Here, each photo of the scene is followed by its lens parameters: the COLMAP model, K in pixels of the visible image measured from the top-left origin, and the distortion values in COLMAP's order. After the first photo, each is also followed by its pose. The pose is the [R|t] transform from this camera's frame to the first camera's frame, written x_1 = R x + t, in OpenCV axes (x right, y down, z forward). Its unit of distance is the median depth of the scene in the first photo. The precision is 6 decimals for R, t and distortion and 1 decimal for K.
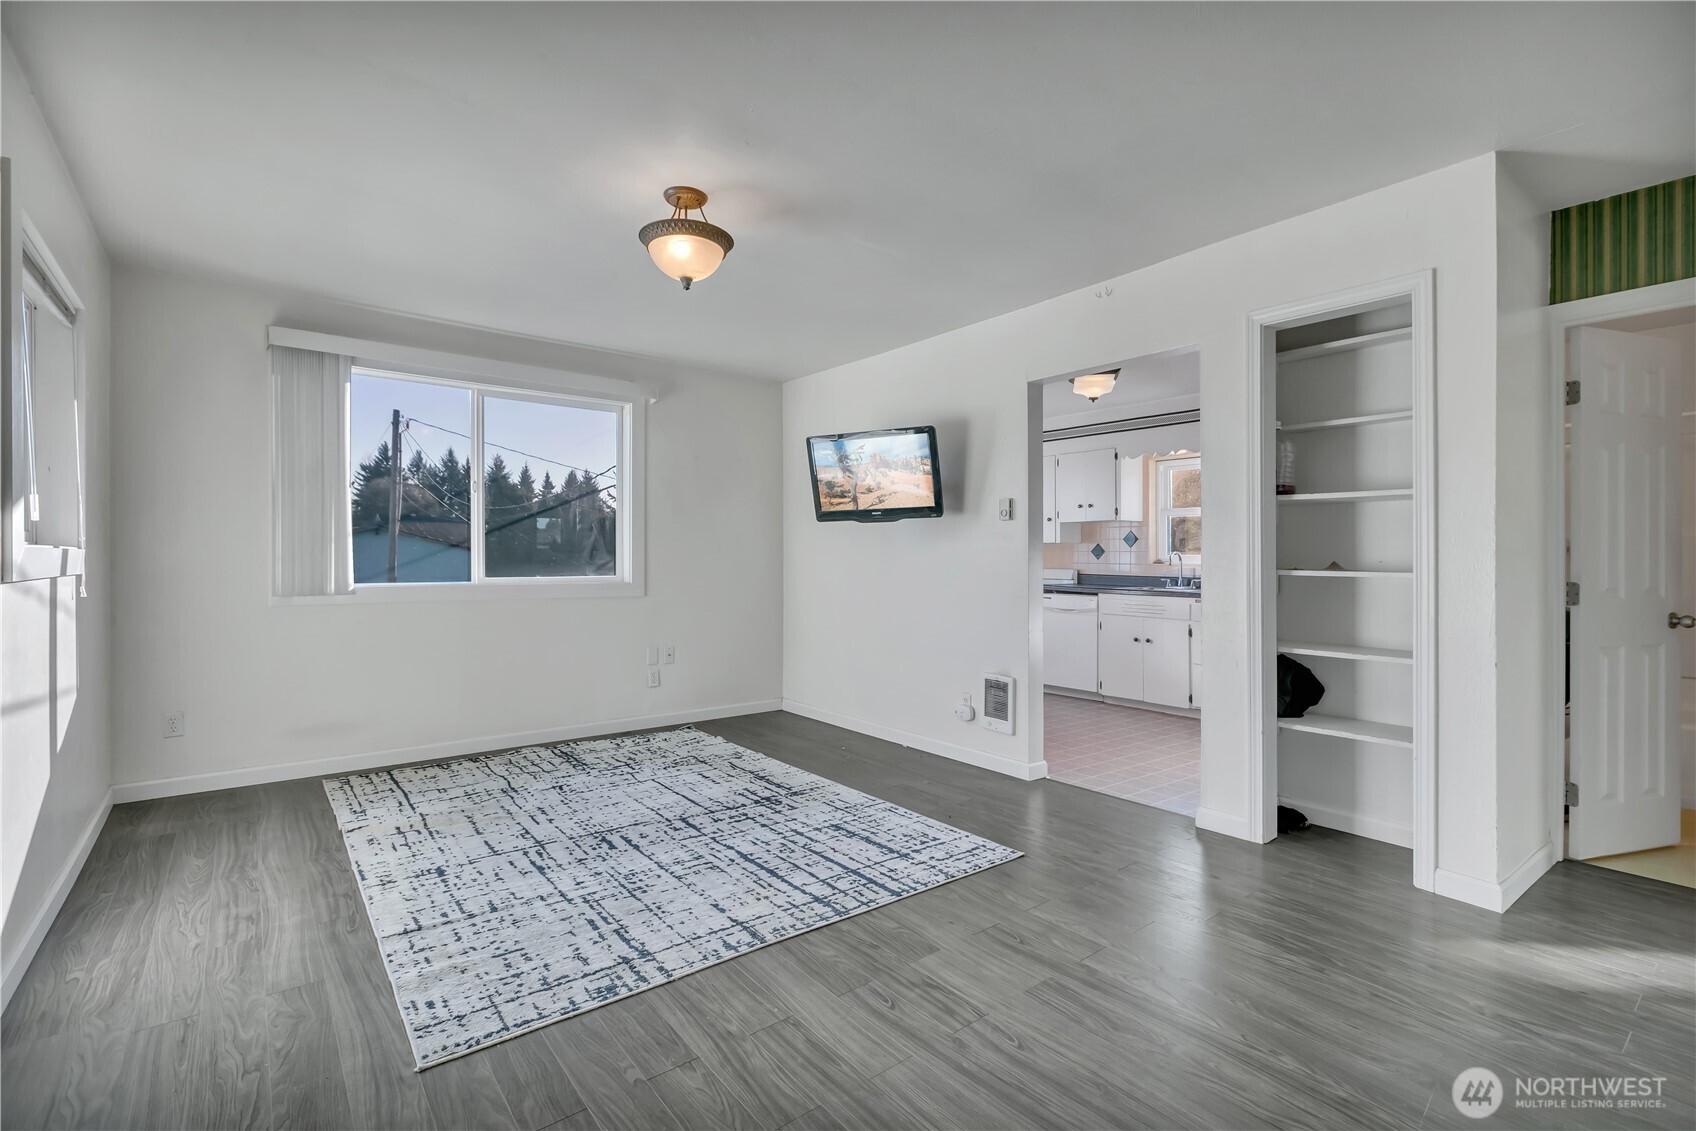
lens RADIAL K [[776.3, 0, 851.1], [0, 776.3, 556.2], [0, 0, 1]] dist [-0.002744, -0.000326]
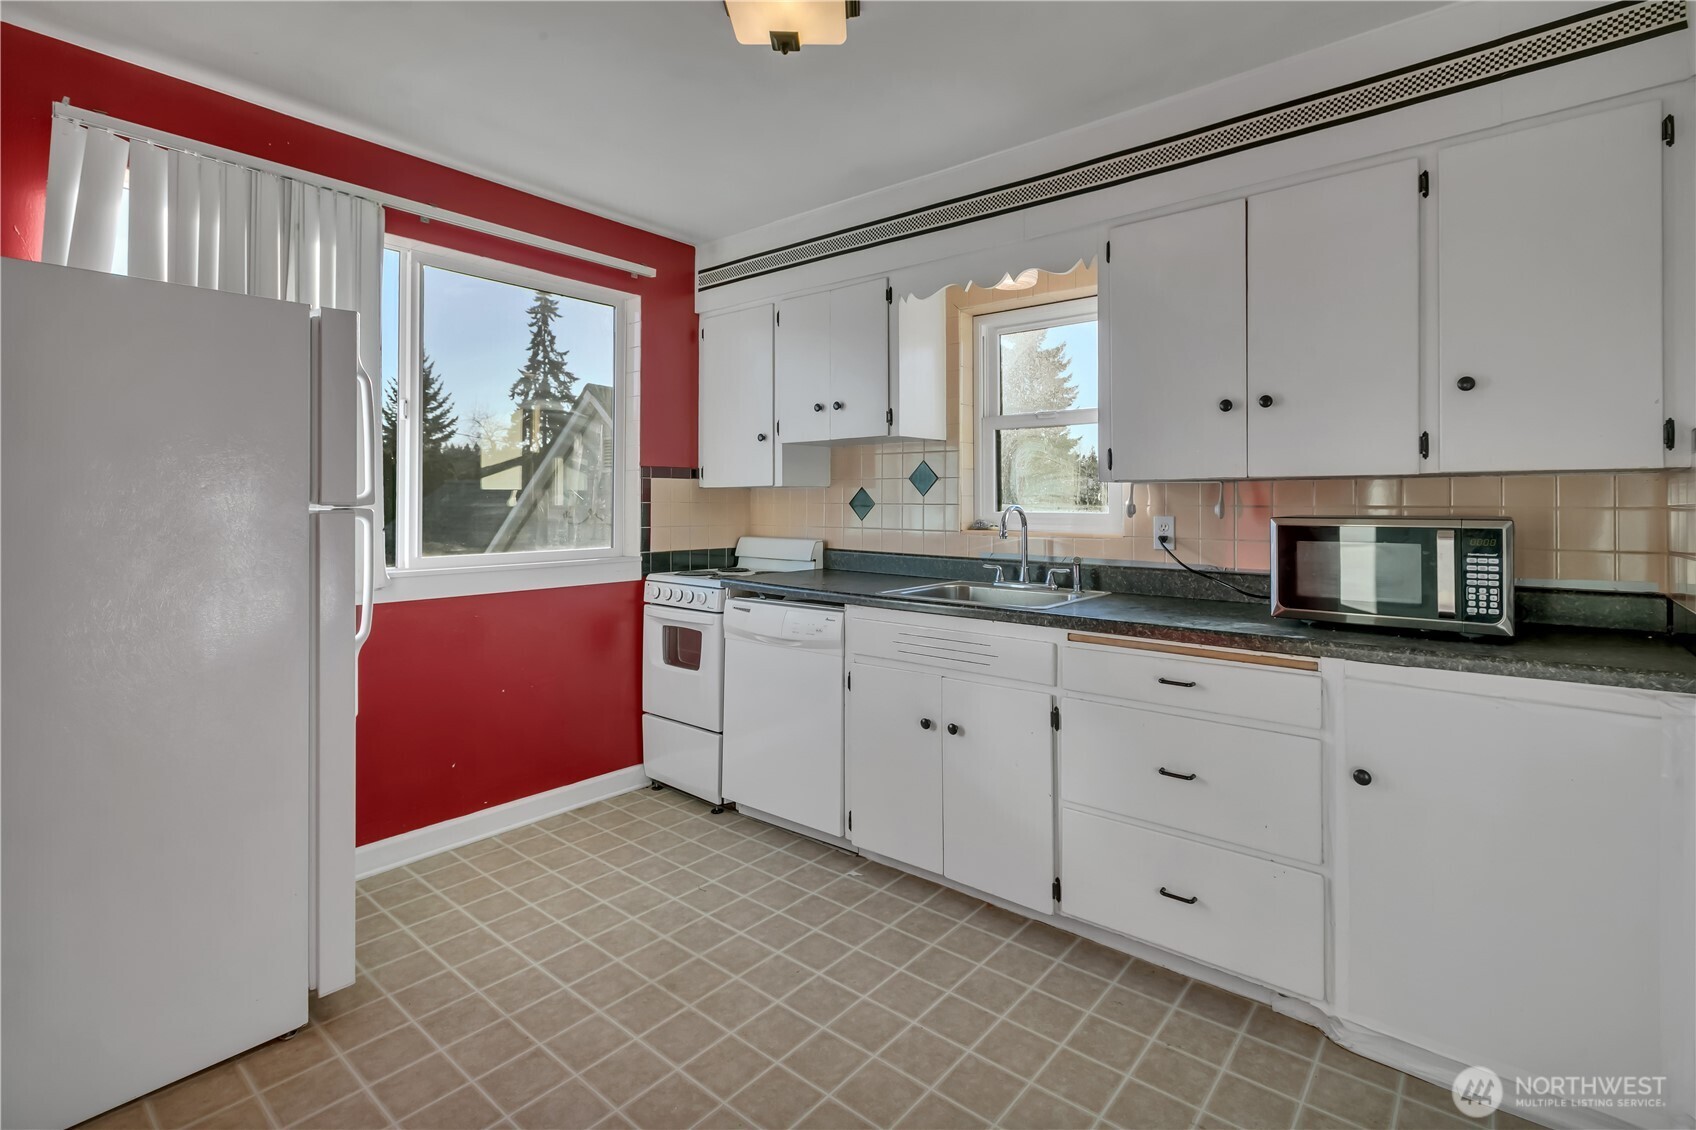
lens RADIAL K [[776.3, 0, 843.4], [0, 776.3, 501.0], [0, 0, 1]] dist [-0.002744, -0.000326]
pose [[0.979956, -0.006098, 0.199119, 0.221829], [0.005466, 0.999978, 0.003724, -0.010030], [-0.199138, -0.002561, 0.979968, 0.553456]]
